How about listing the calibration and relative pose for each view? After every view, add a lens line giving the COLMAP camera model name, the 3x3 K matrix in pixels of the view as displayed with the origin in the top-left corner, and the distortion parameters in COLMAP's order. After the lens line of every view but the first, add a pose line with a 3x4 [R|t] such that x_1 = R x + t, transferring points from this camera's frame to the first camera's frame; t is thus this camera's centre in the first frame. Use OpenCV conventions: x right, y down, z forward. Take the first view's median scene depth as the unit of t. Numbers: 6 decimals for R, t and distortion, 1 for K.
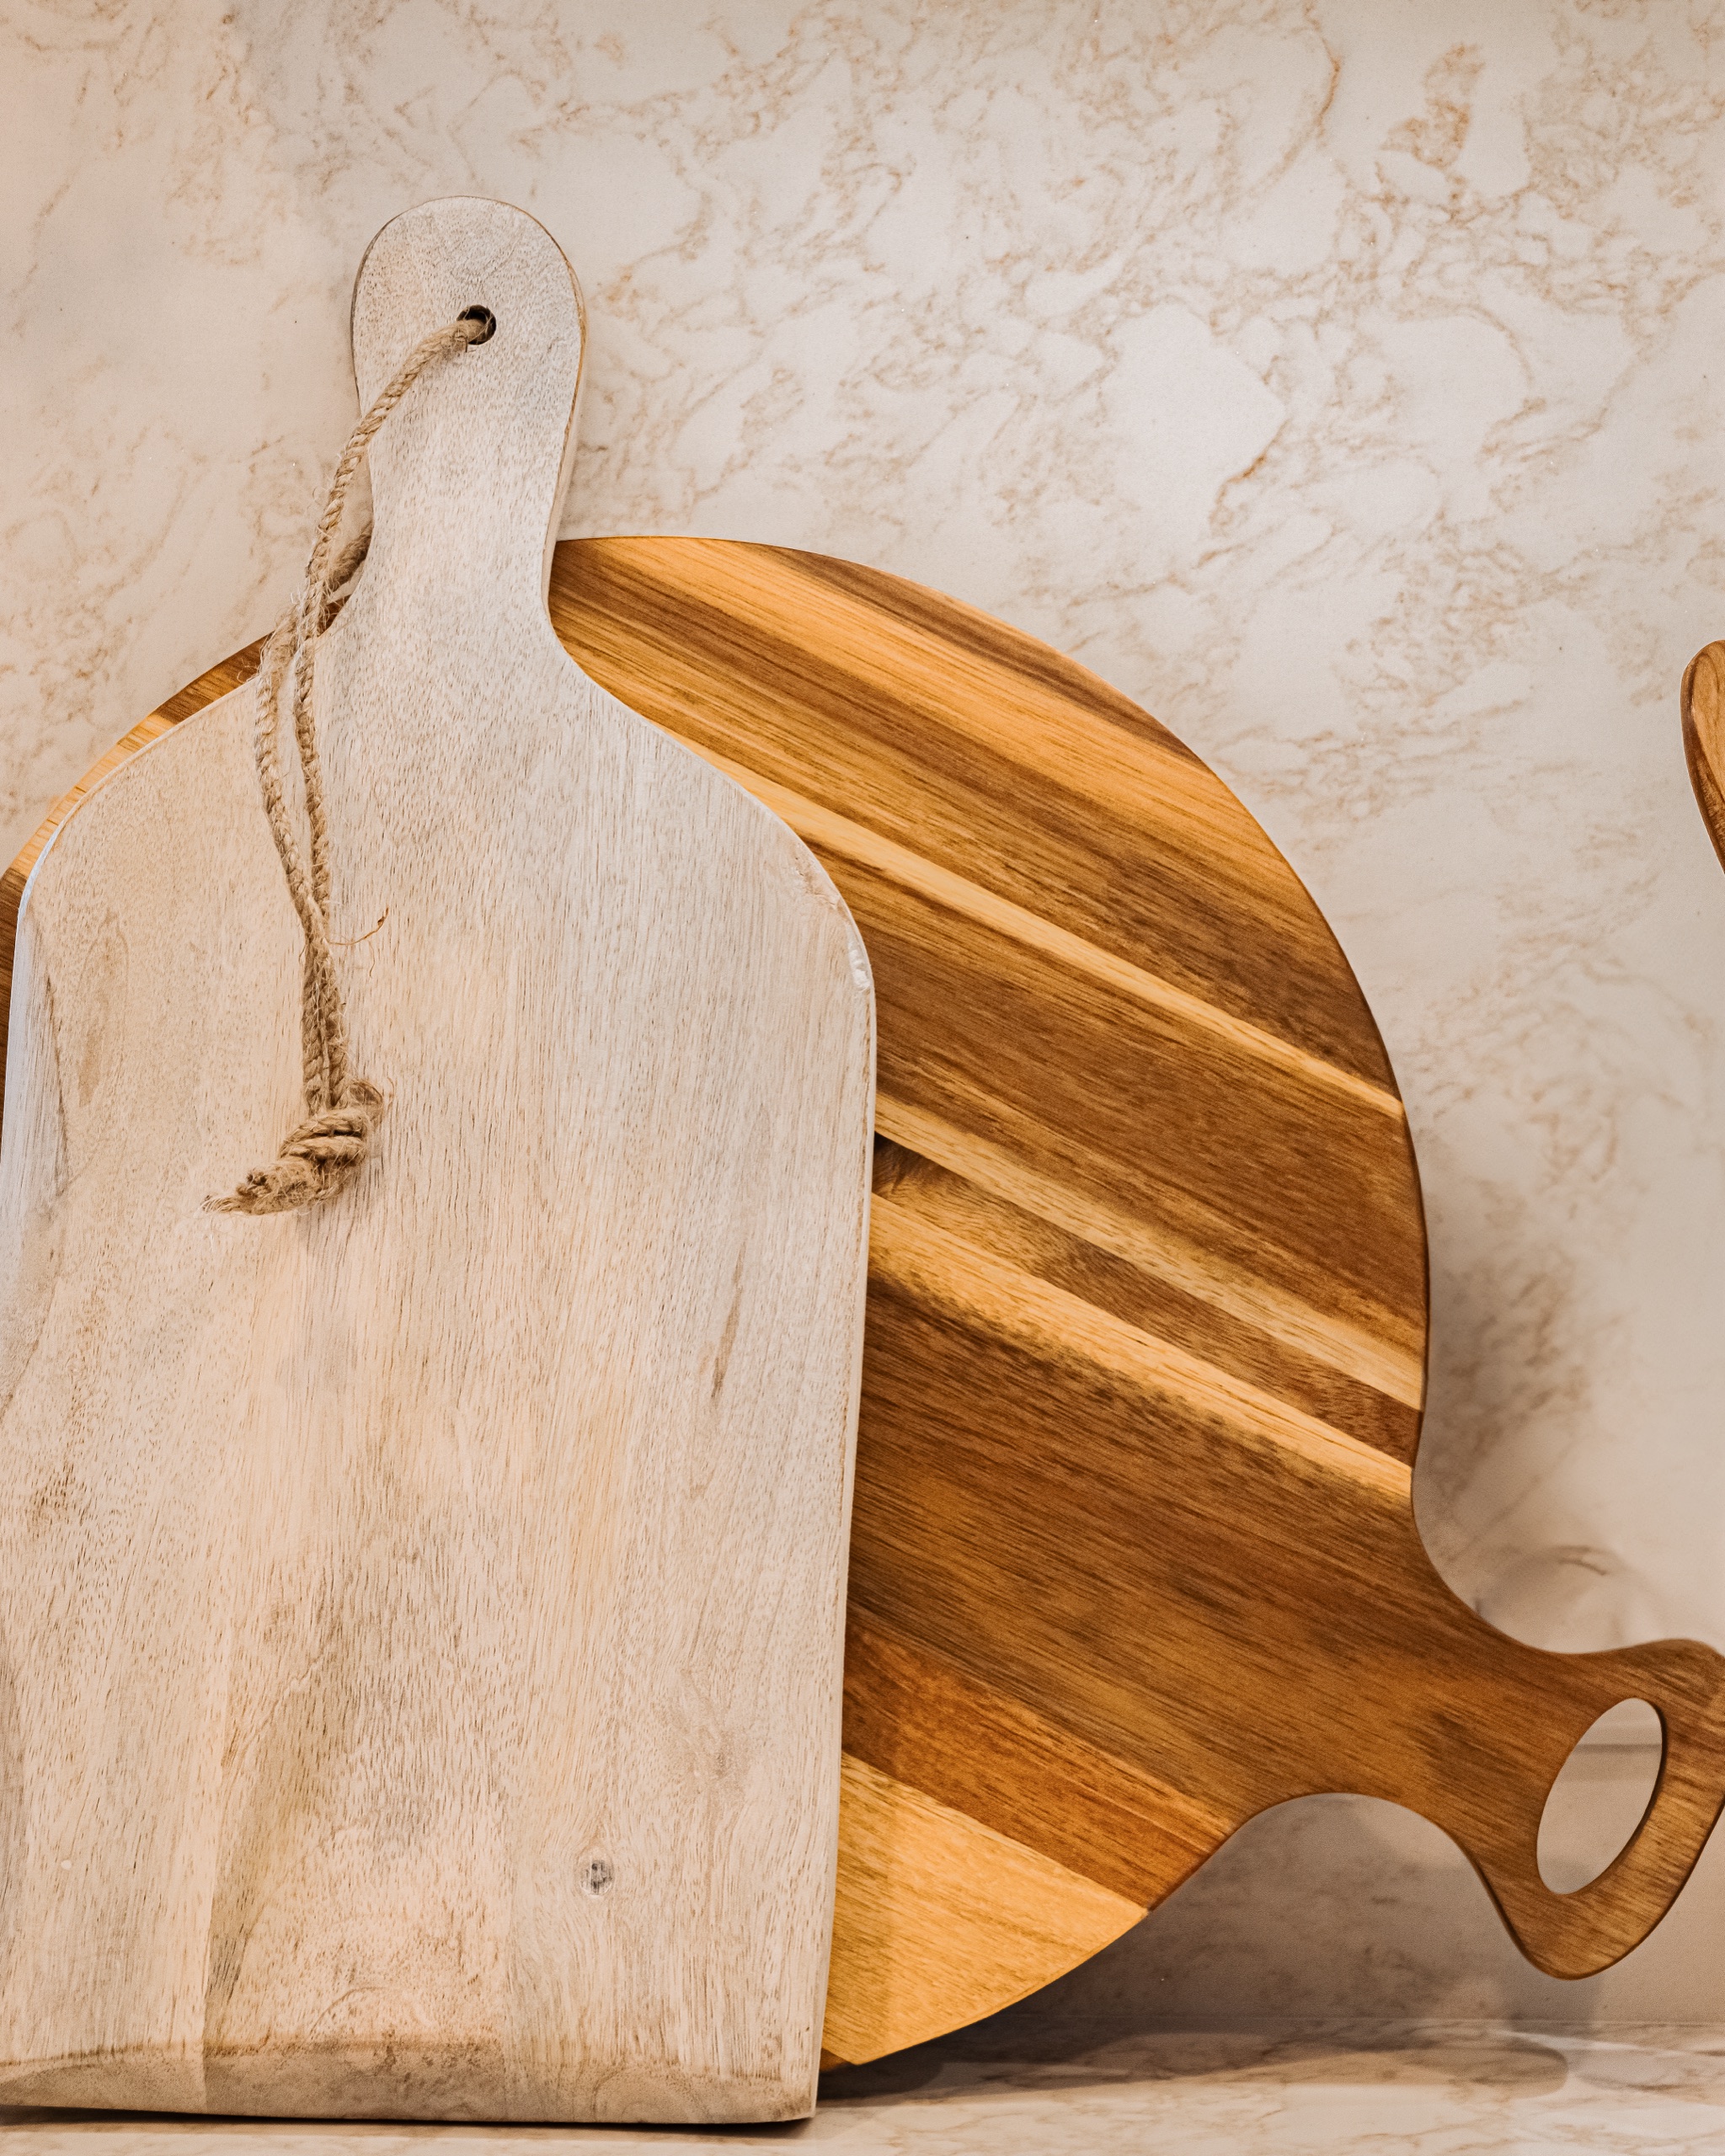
lens RADIAL K [[6445.9, 0, 973.9], [0, 6445.9, 989.5], [0, 0, 1]] dist [0.080982, -0.084209]
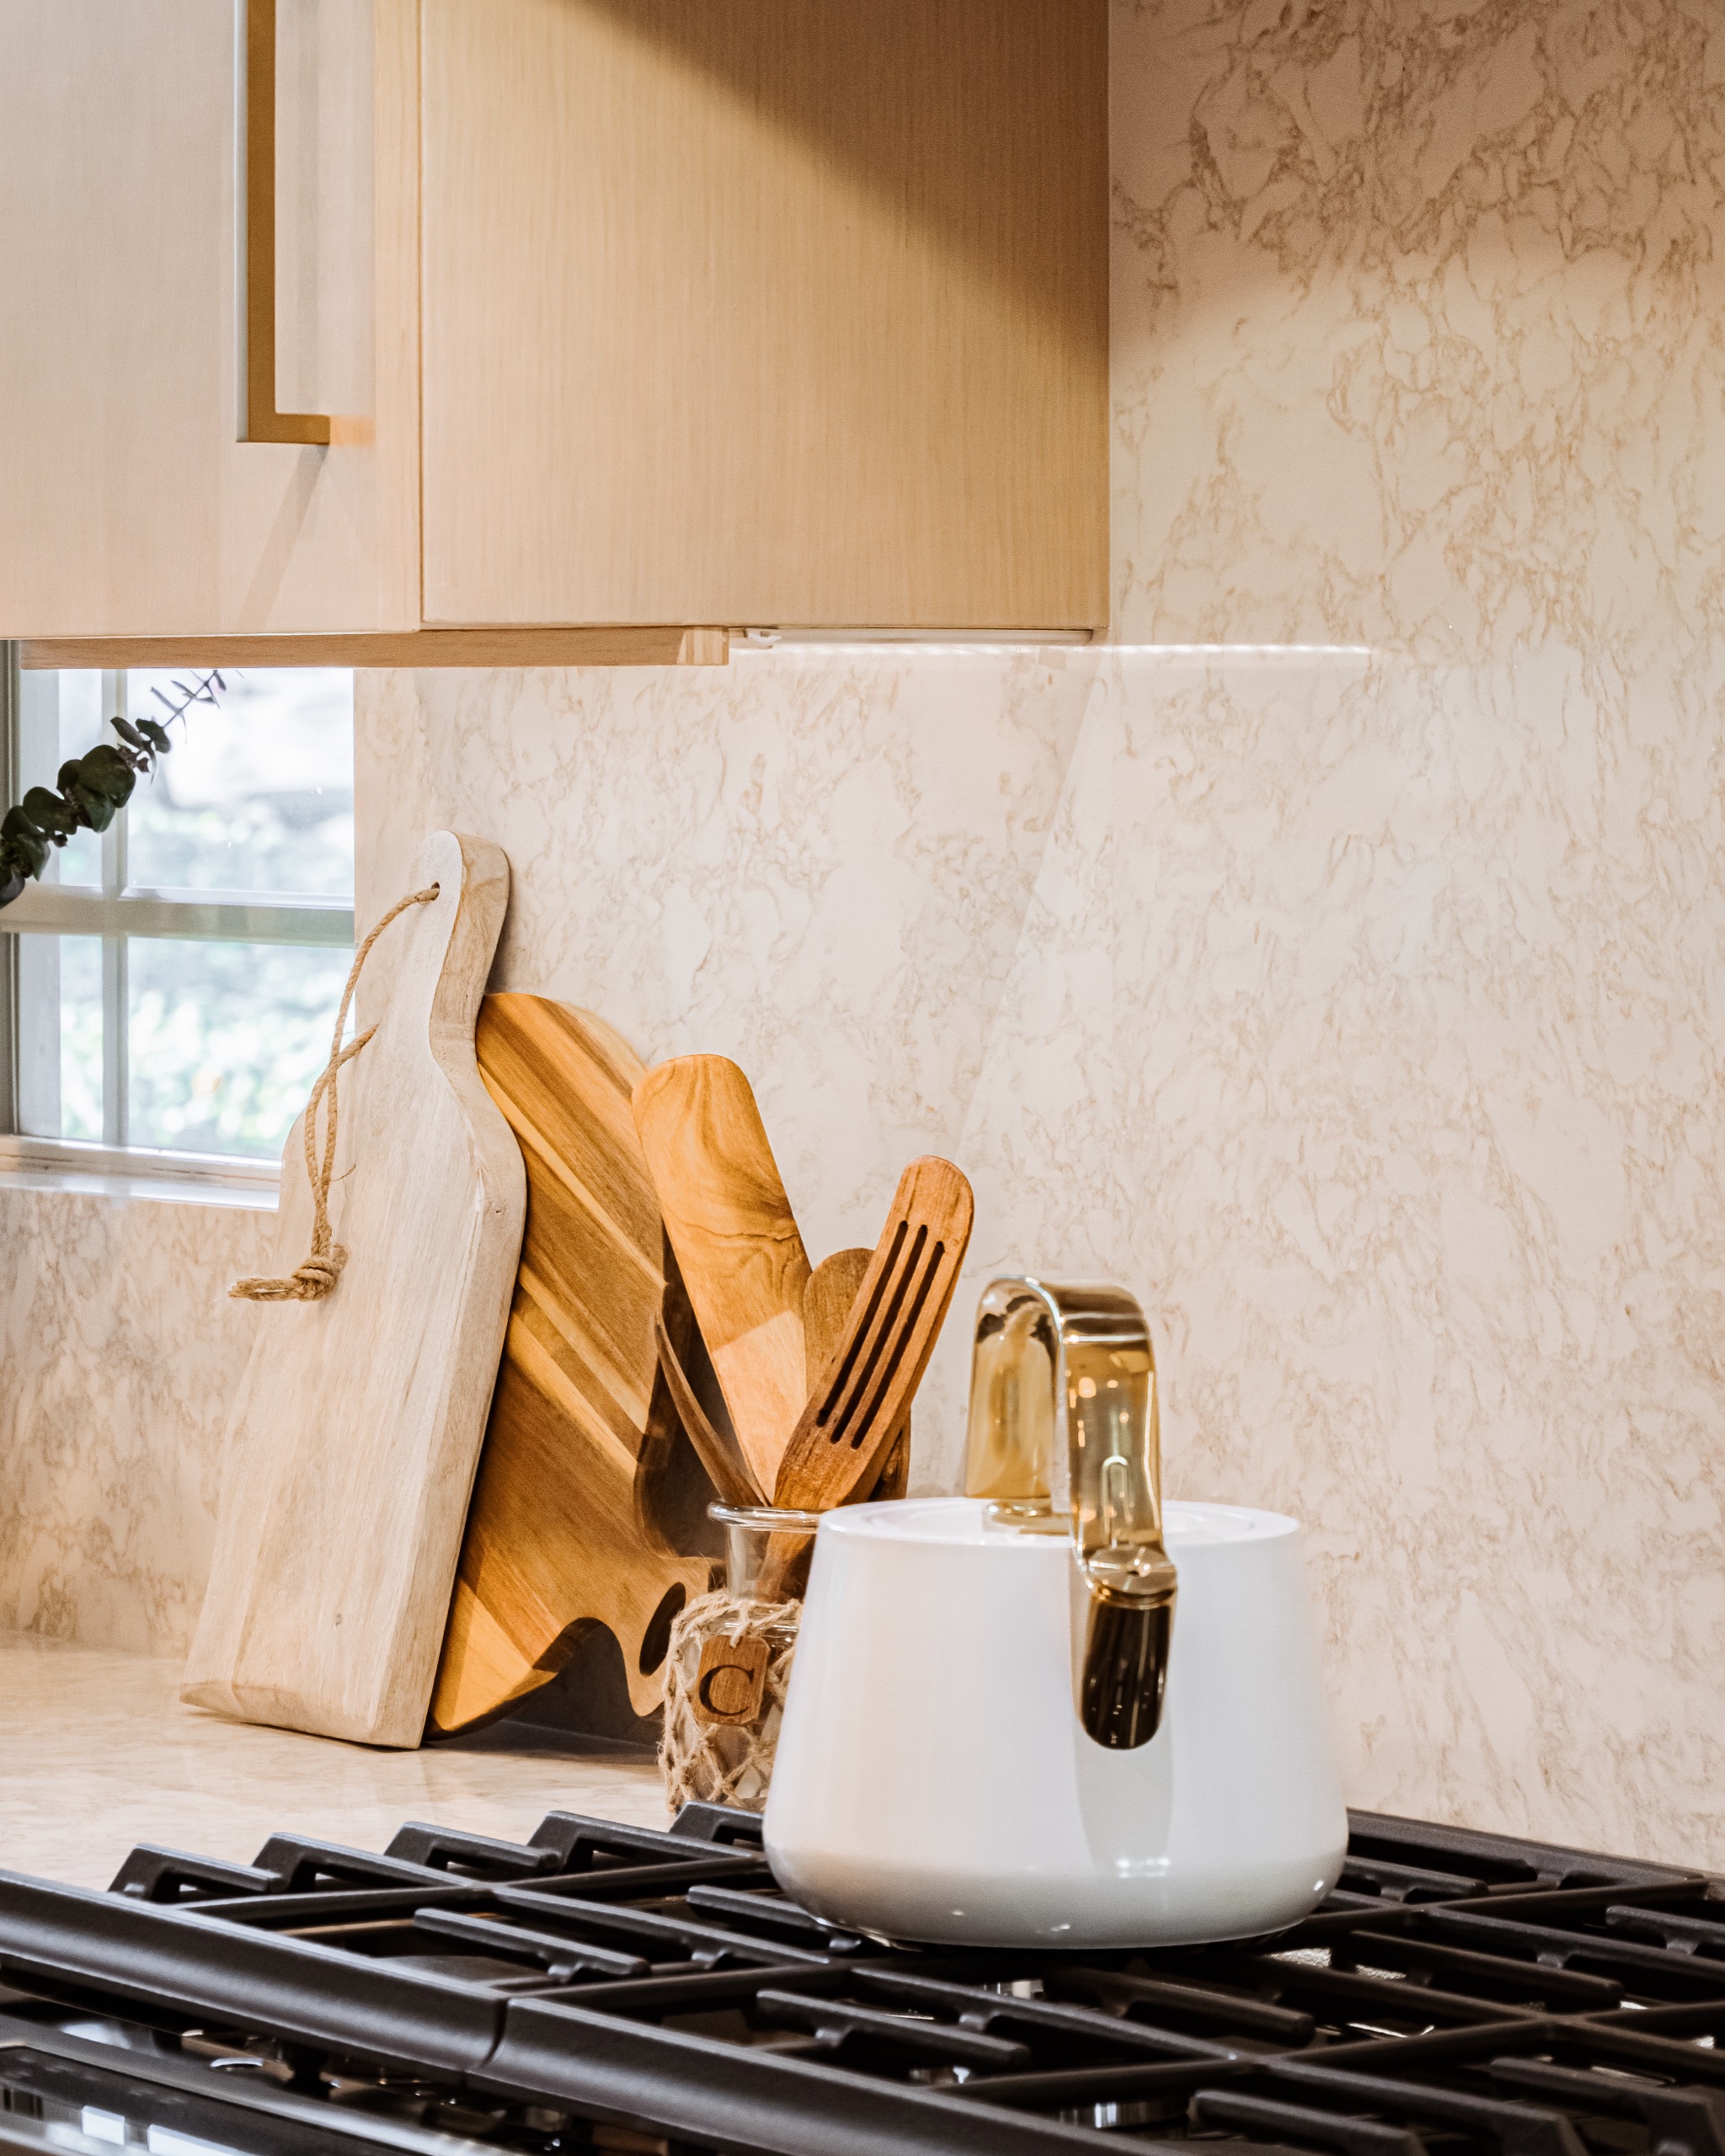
lens RADIAL K [[8503.7, 0, 1030.1], [0, 8503.7, 992.2], [0, 0, 1]] dist [0.061335, -1.602060]
pose [[0.603390, 0.017091, -0.797263, 2.232324], [-0.068958, 0.997144, -0.030814, 0.001551], [0.794459, 0.073570, 0.602845, -0.507433]]
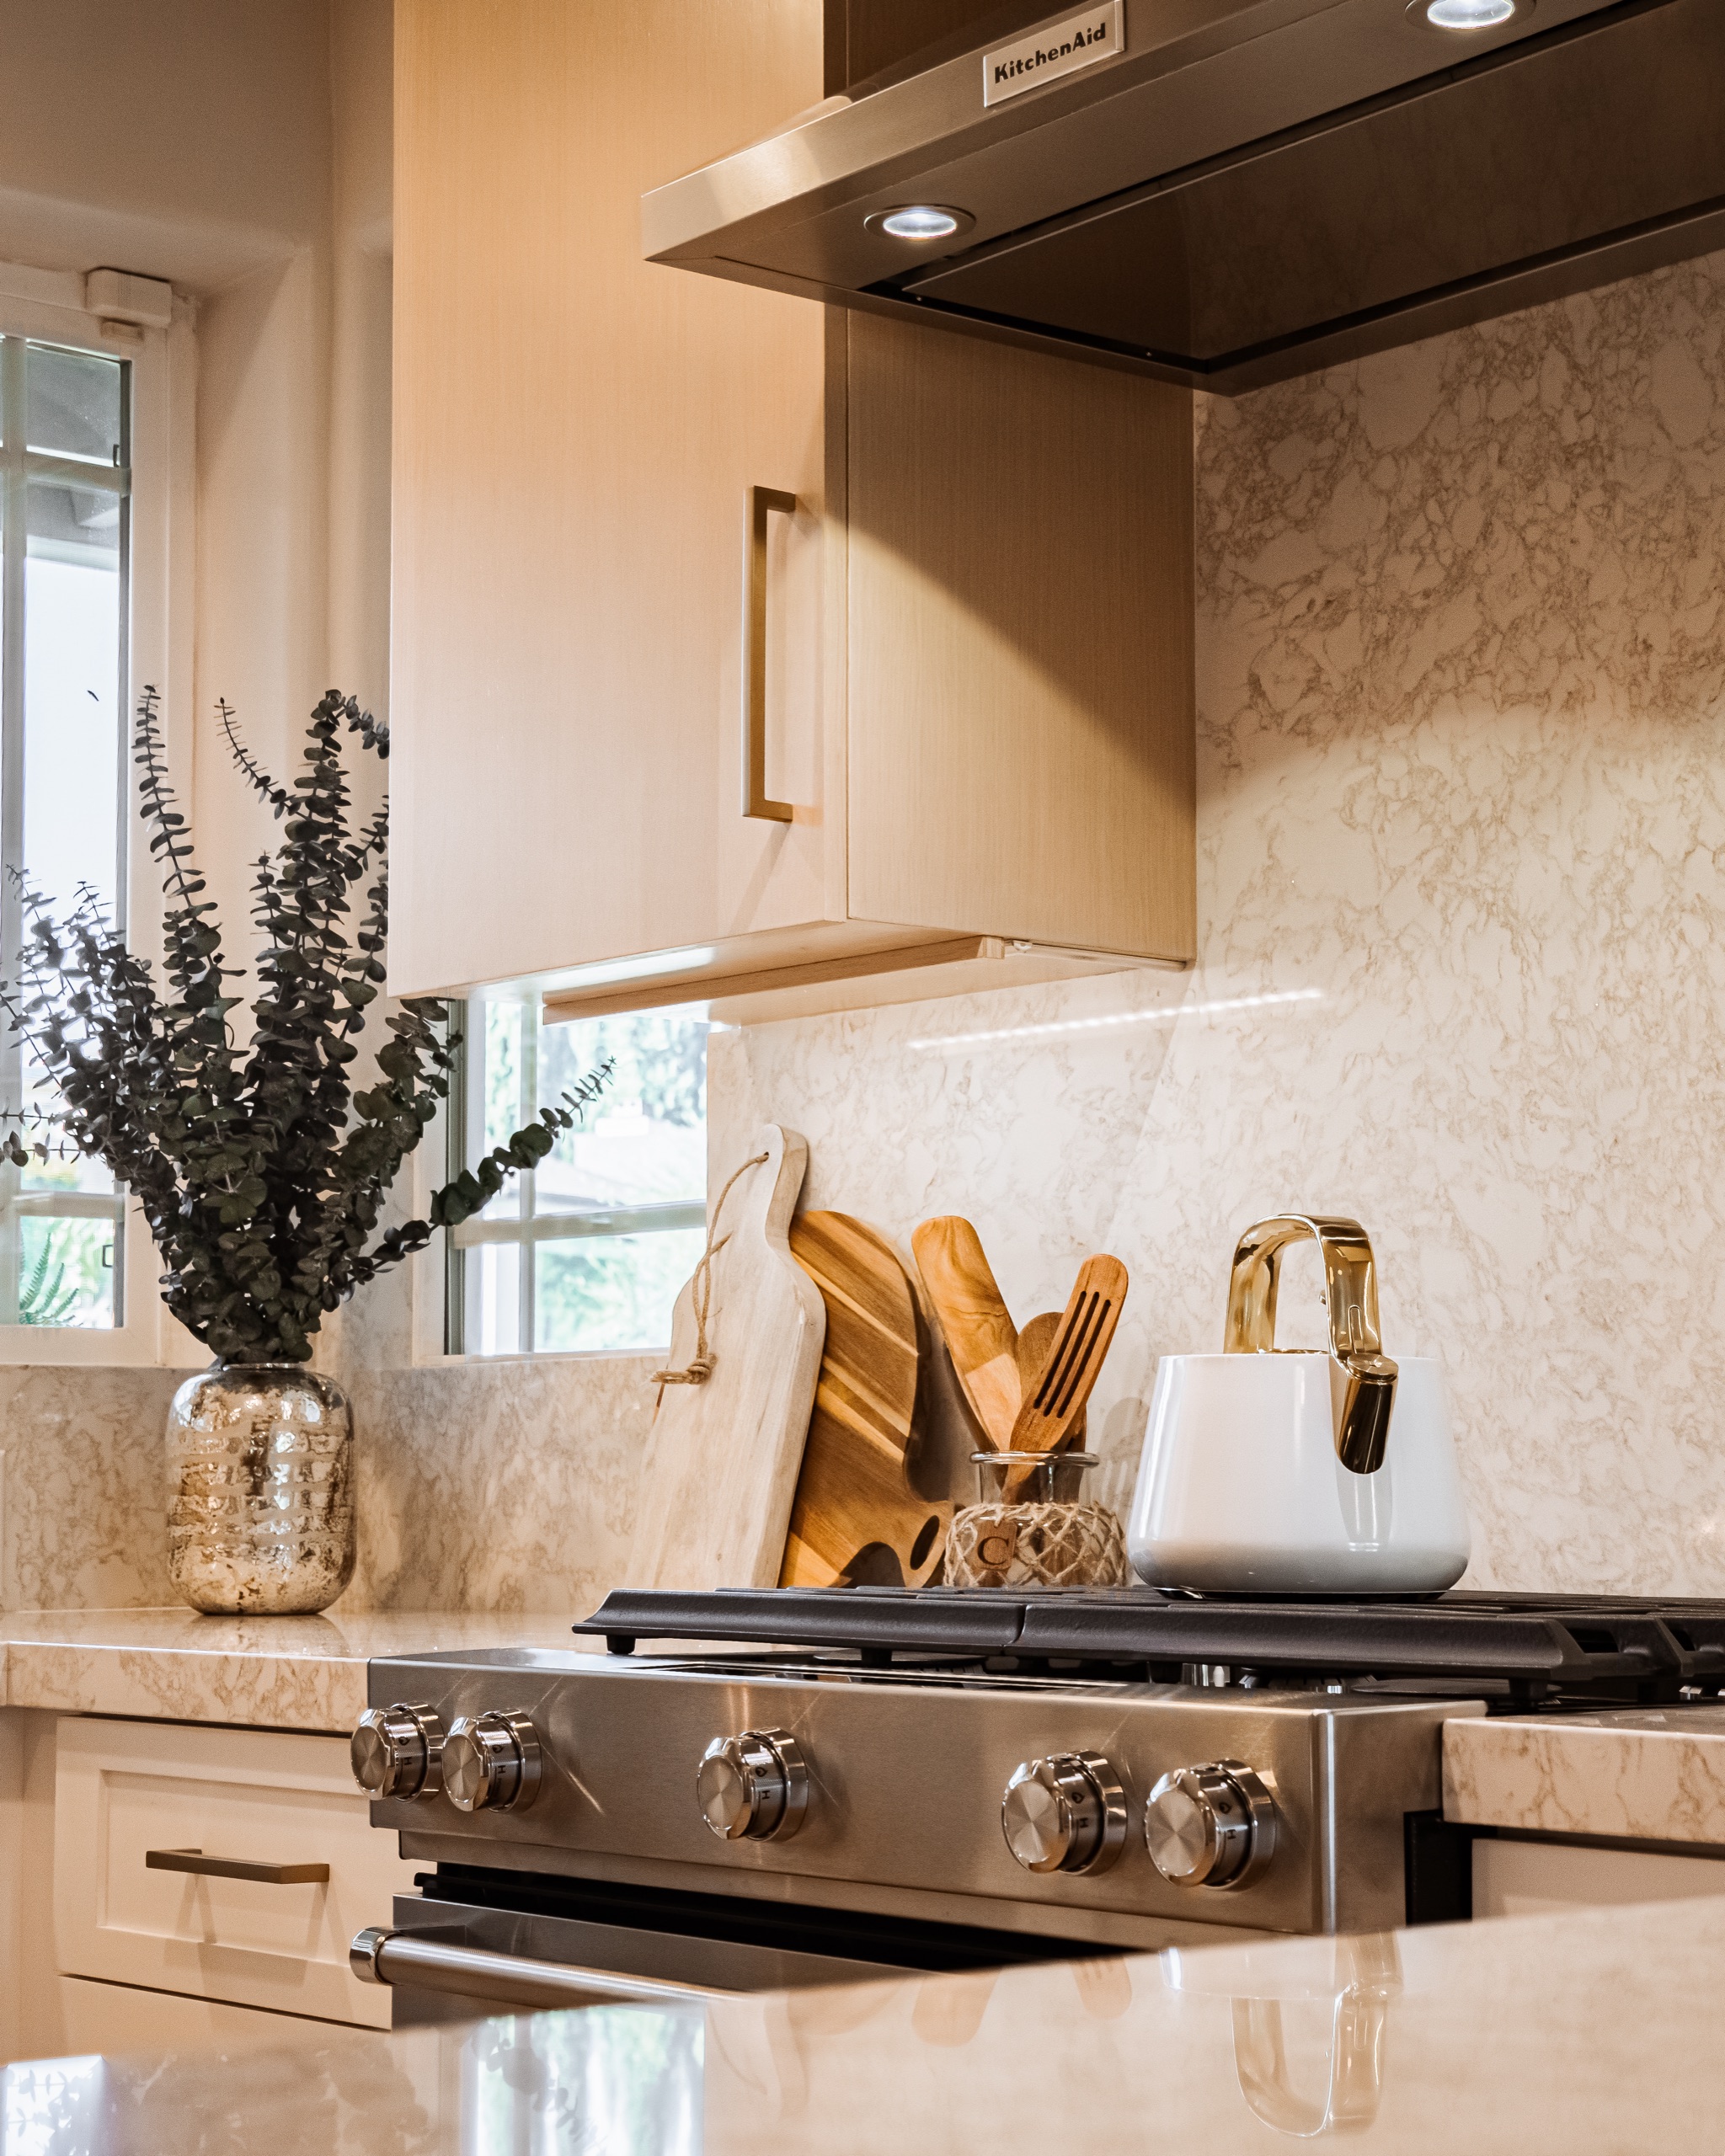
lens RADIAL K [[4128.0, 0, 867.6], [0, 4128.0, 1226.1], [0, 0, 1]] dist [0.011002, 0.029448]
pose [[0.652755, -0.061708, -0.755051, 1.768266], [-0.065289, 0.988386, -0.137222, 0.262229], [0.754750, 0.138869, 0.641146, -0.490764]]
